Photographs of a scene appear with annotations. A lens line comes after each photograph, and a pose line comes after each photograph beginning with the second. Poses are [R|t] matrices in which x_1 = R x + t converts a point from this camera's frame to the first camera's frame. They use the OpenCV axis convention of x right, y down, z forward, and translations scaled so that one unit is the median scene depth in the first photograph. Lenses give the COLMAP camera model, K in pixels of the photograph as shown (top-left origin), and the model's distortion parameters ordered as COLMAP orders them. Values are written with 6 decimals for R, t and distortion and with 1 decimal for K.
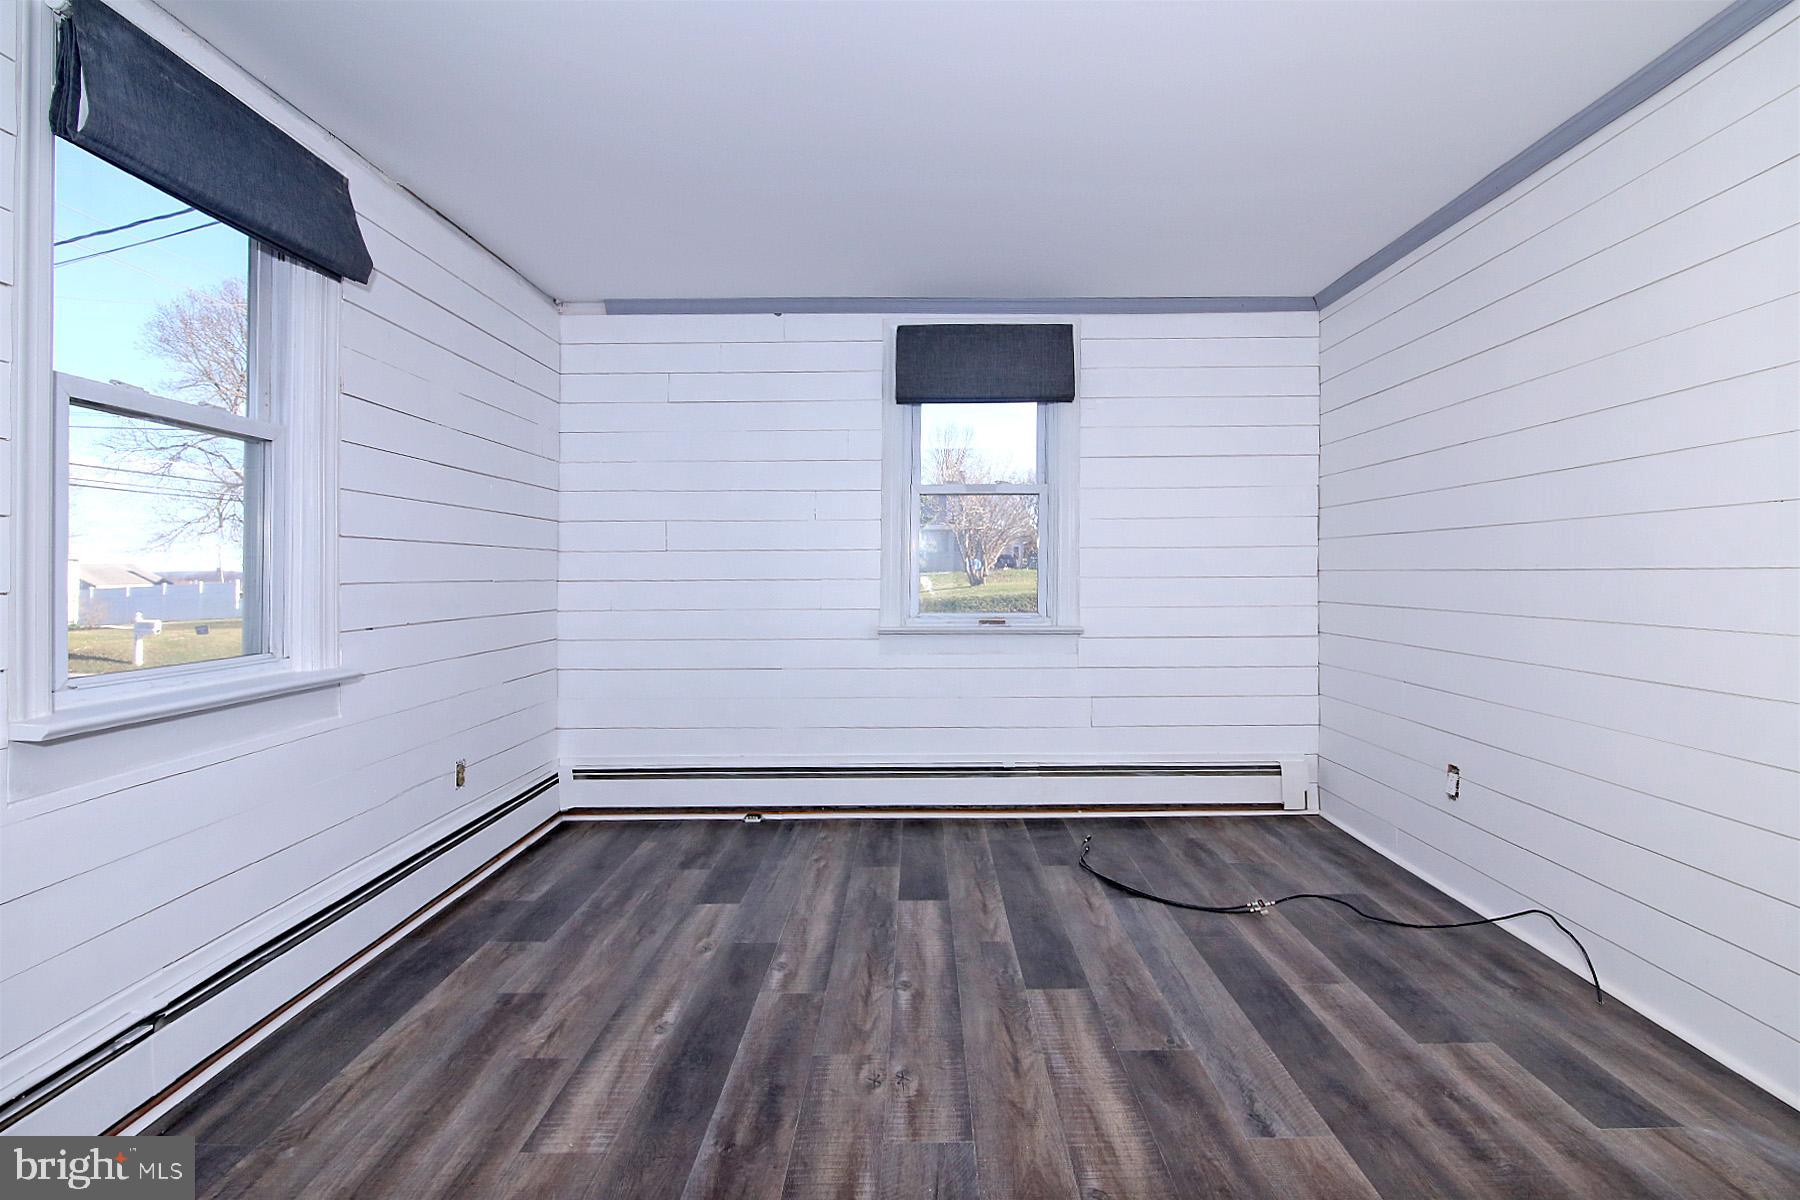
lens RADIAL K [[901.2, 0, 899.6], [0, 901.2, 562.6], [0, 0, 1]] dist [0.014169, 0.001455]
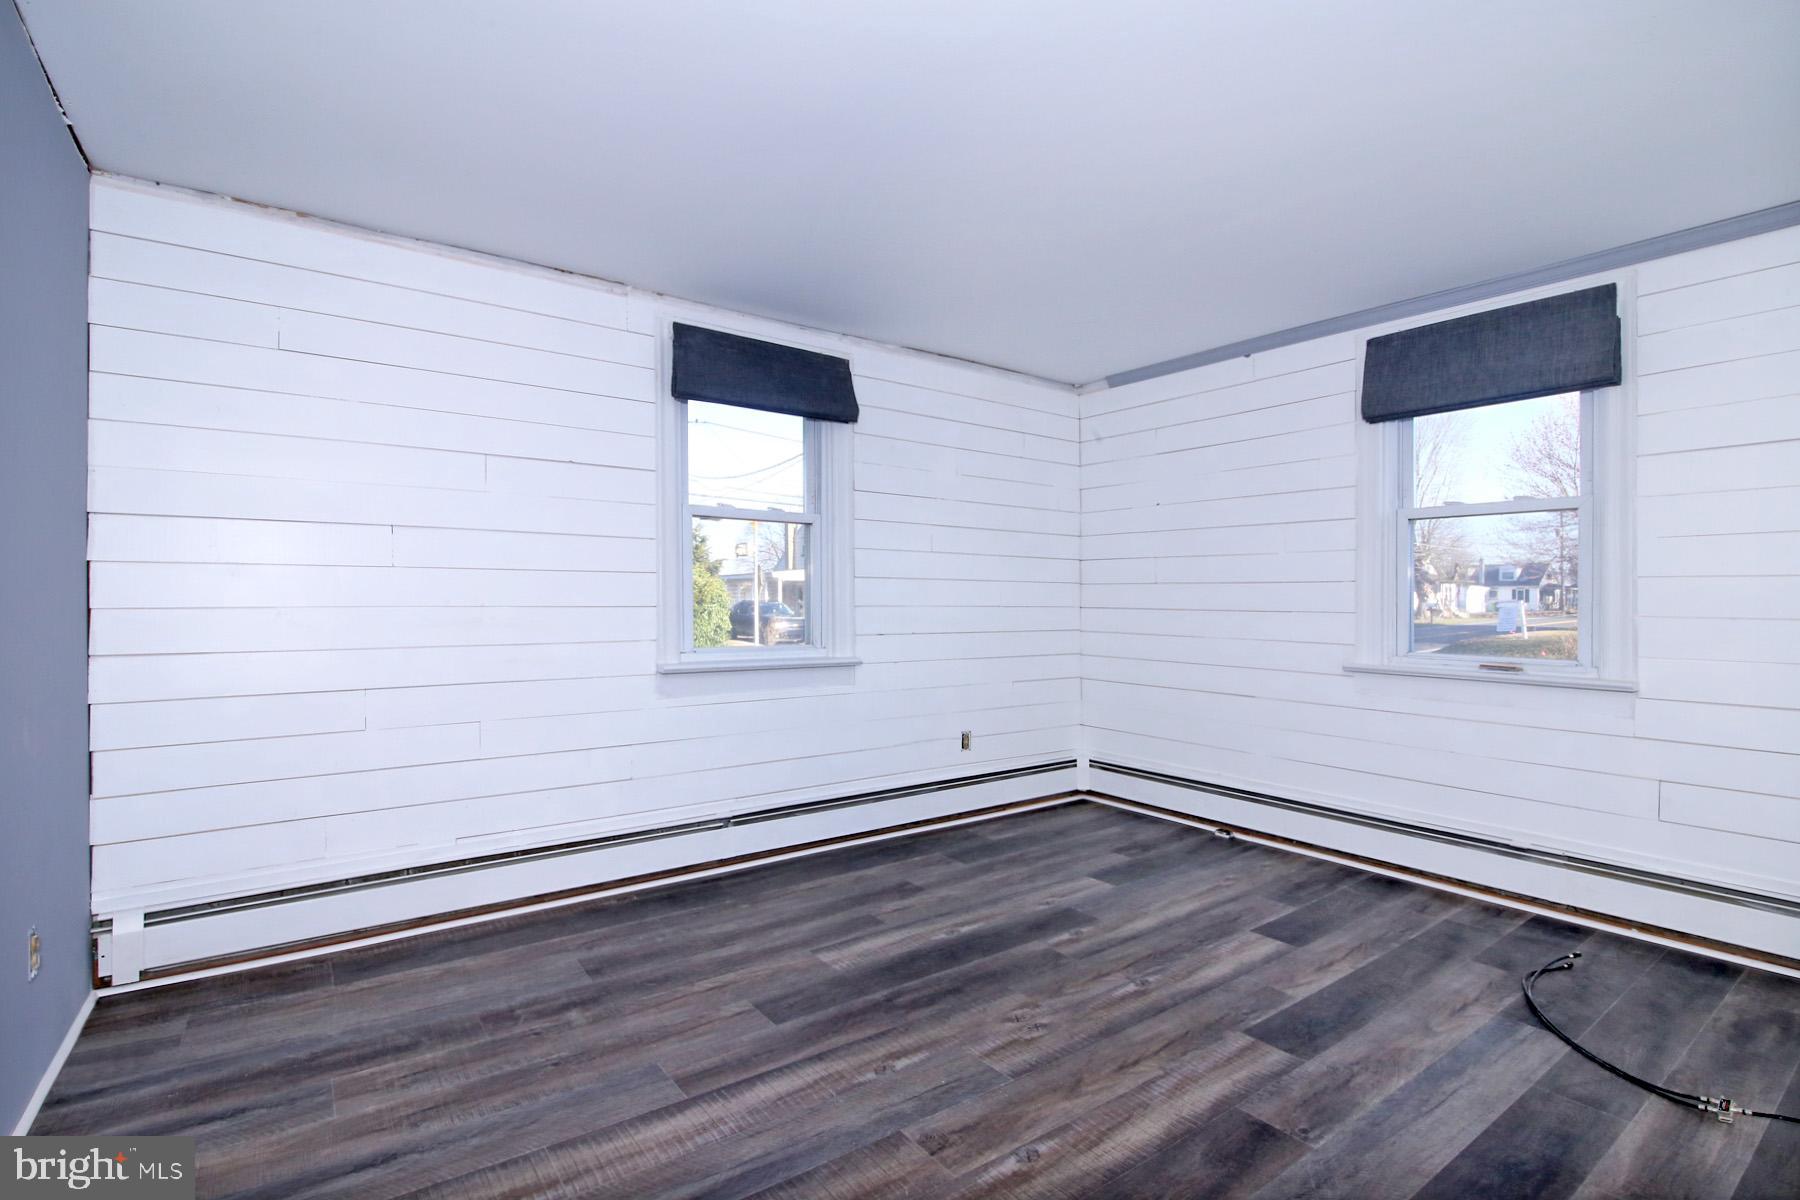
lens RADIAL K [[835.0, 0, 897.0], [0, 835.0, 593.6], [0, 0, 1]] dist [-0.005260, -0.002064]
pose [[0.593223, 0.007105, -0.805007, 0.539322], [-0.005482, 0.999974, 0.004786, -0.003910], [0.805020, 0.001574, 0.593246, 0.139780]]
